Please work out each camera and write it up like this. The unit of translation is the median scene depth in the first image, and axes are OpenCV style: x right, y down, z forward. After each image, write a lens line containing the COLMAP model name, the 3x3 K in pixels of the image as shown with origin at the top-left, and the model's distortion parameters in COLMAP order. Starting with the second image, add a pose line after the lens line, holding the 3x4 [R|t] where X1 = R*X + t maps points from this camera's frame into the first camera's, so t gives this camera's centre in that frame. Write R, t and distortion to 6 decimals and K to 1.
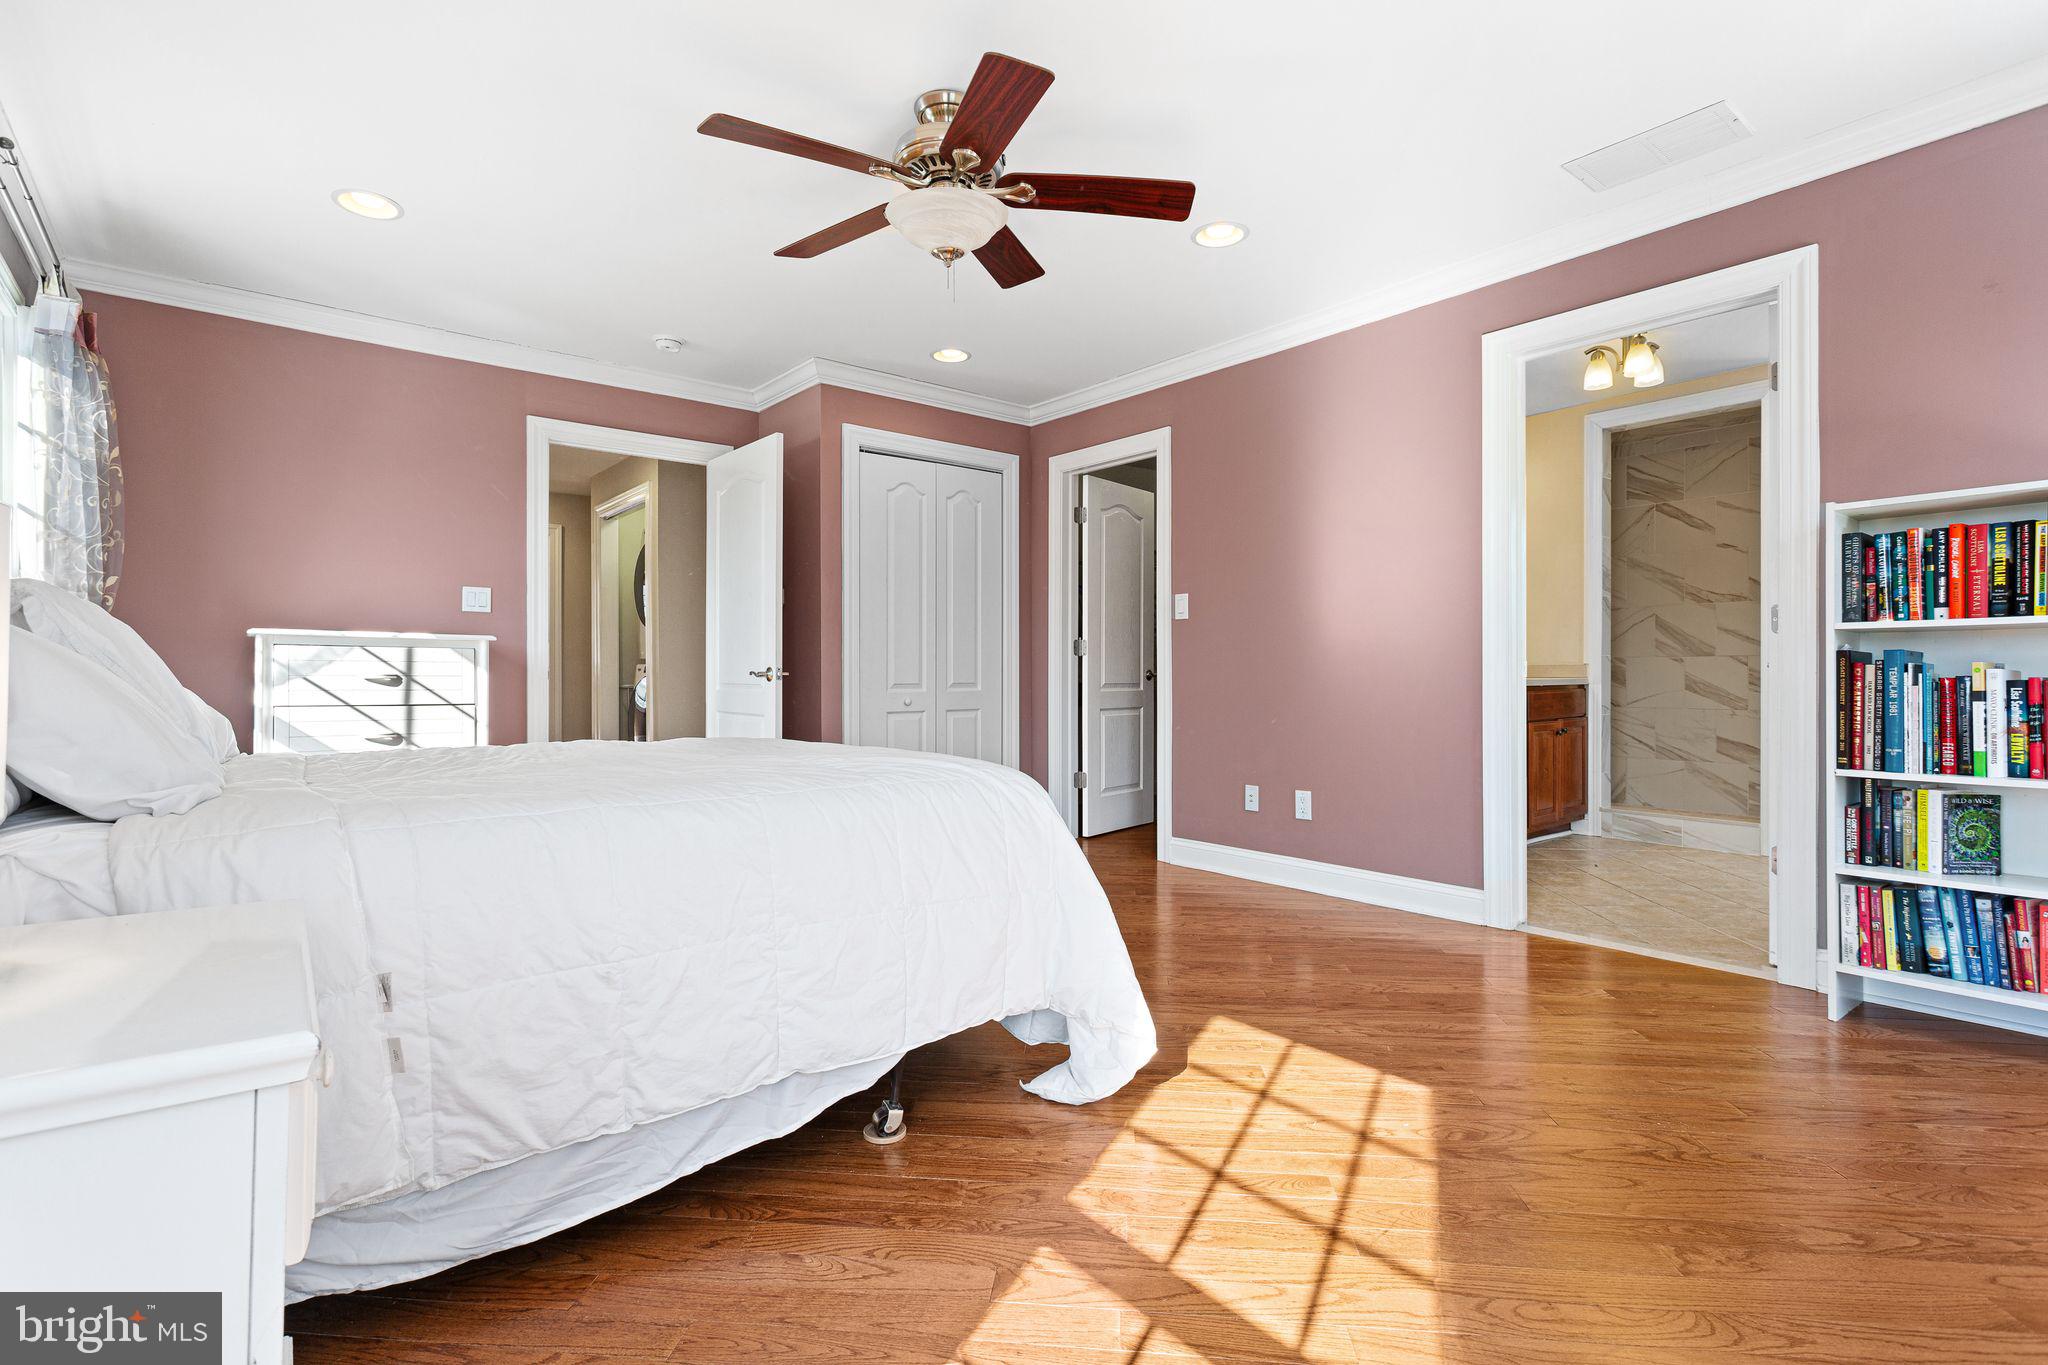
lens RADIAL K [[976.7, 0, 989.3], [0, 976.7, 681.1], [0, 0, 1]] dist [-0.013773, 0.005915]
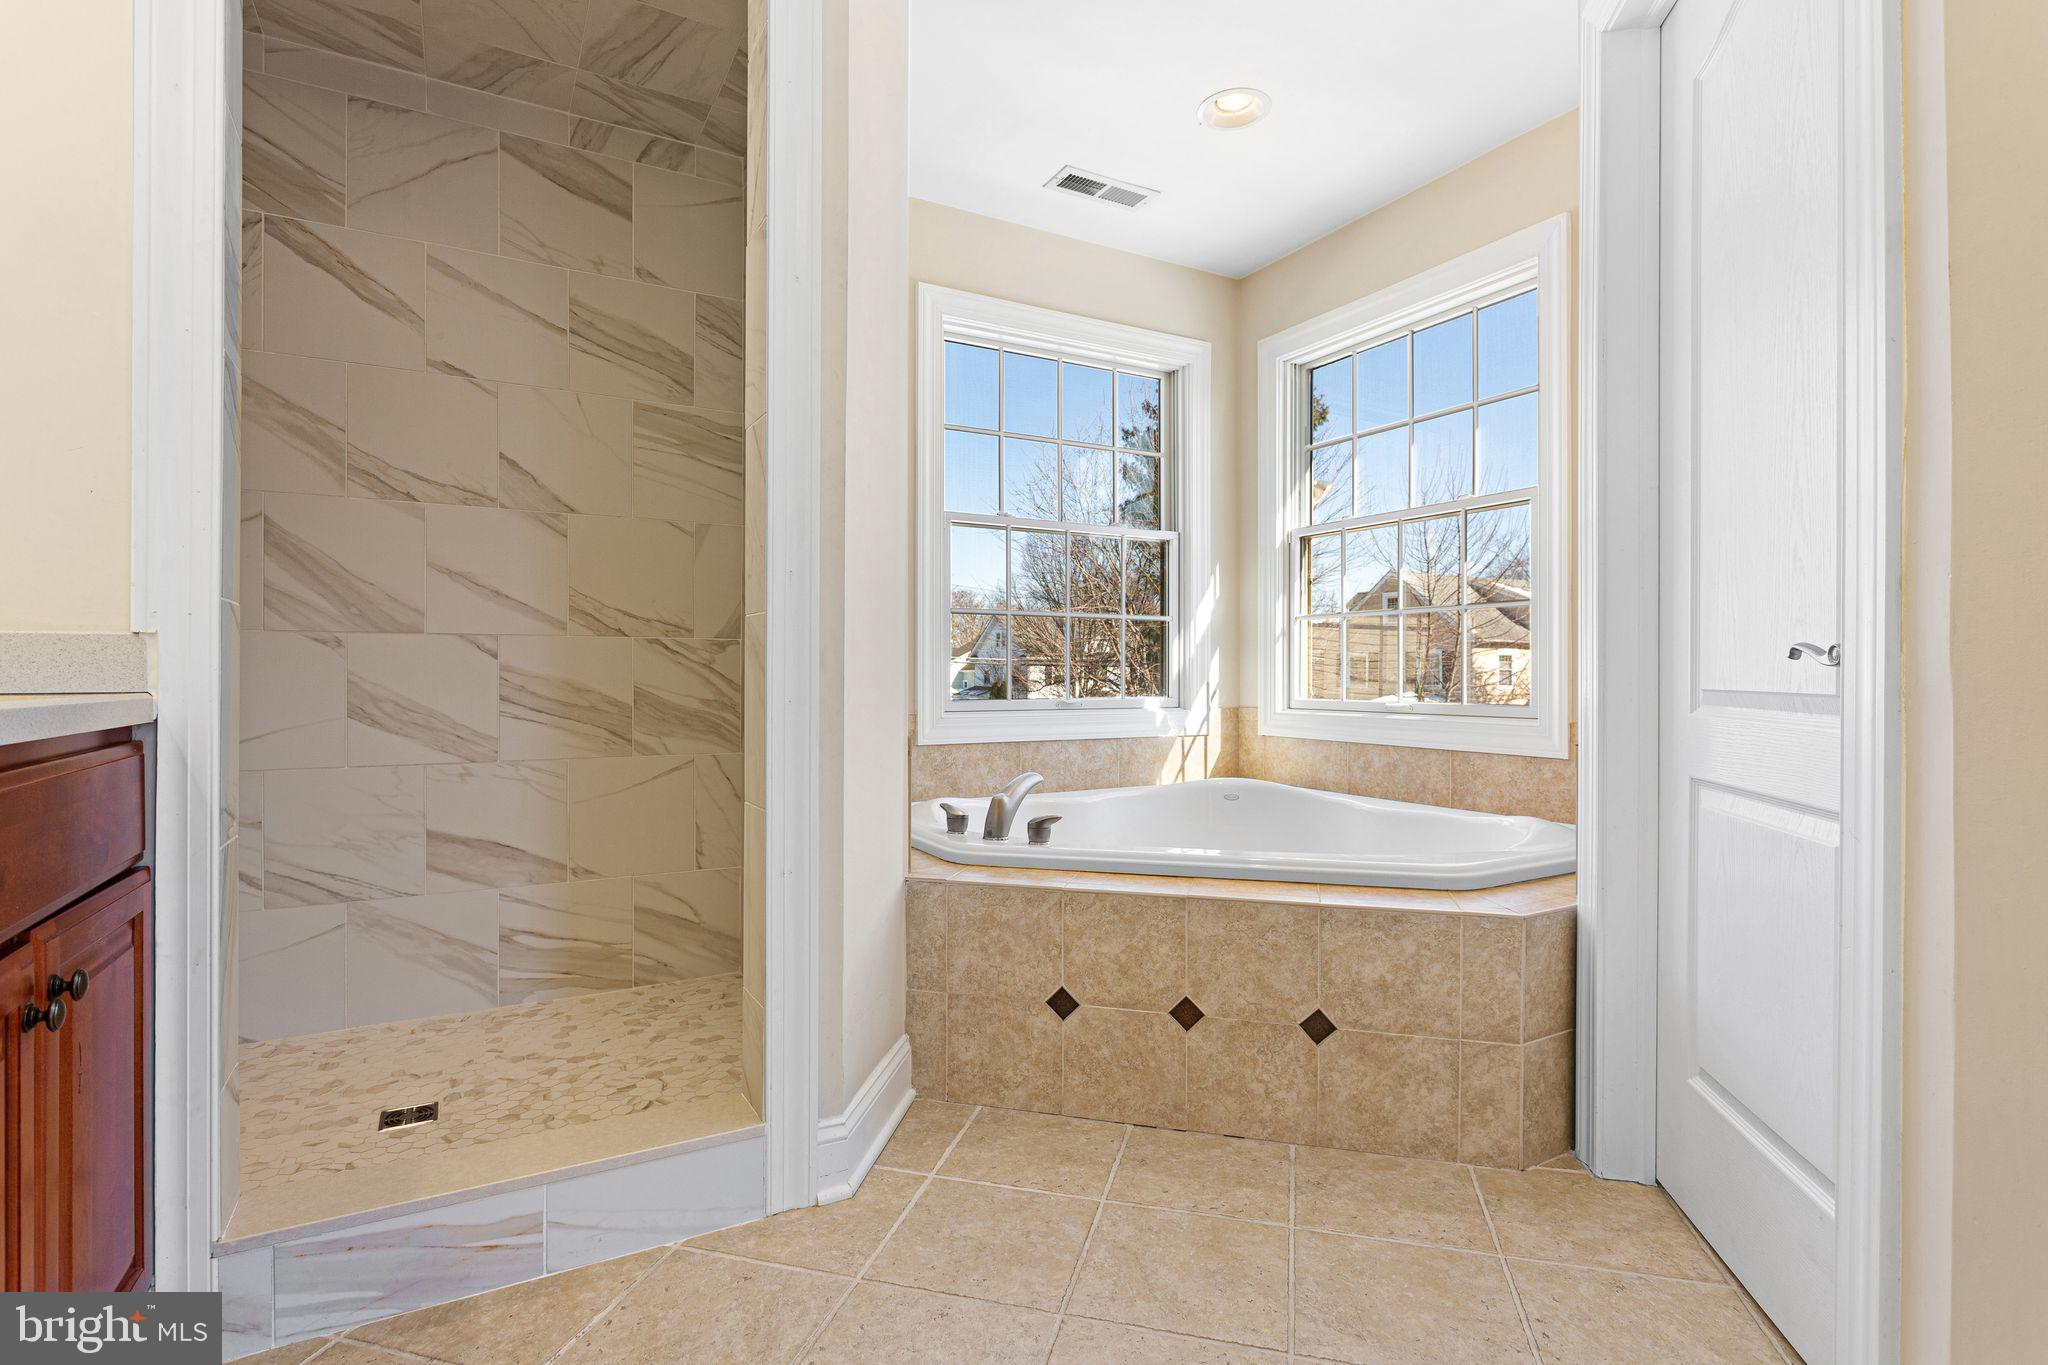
lens RADIAL K [[976.7, 0, 1015.5], [0, 976.7, 677.0], [0, 0, 1]] dist [-0.013773, 0.005915]
pose [[0.146898, 0.001695, 0.989150, 0.377365], [0.002205, 0.999995, -0.002041, -0.006322], [-0.989149, 0.002481, 0.146893, 0.688079]]
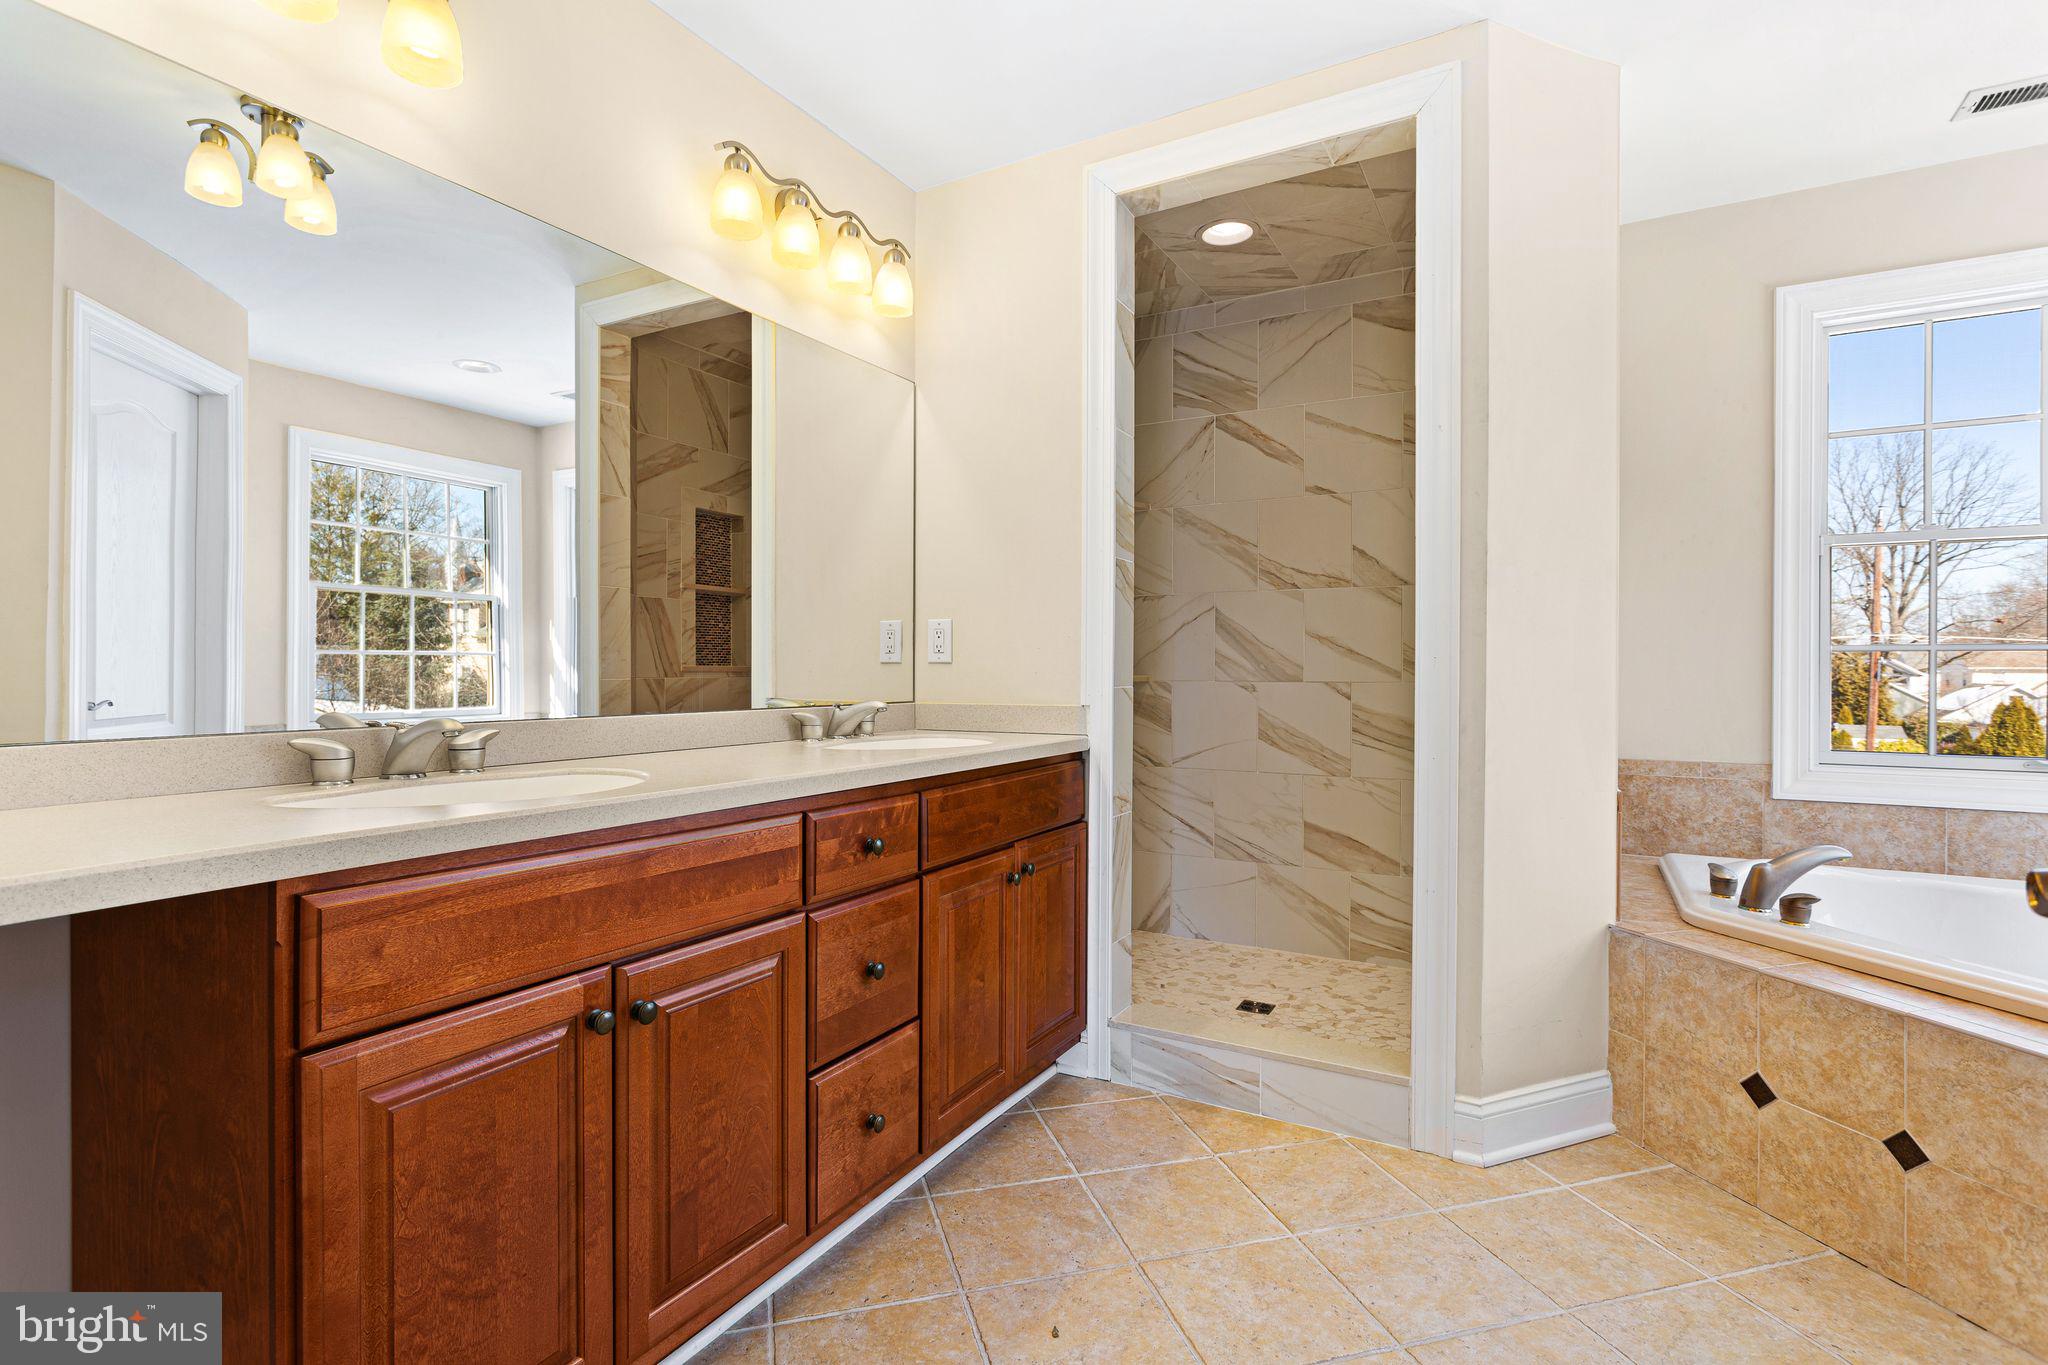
lens RADIAL K [[976.7, 0, 1017.5], [0, 976.7, 677.1], [0, 0, 1]] dist [-0.013773, 0.005915]
pose [[0.922523, 0.001946, 0.385938, 0.365423], [-0.003271, 0.999991, 0.002775, -0.029521], [-0.385929, -0.003822, 0.922521, 0.527336]]
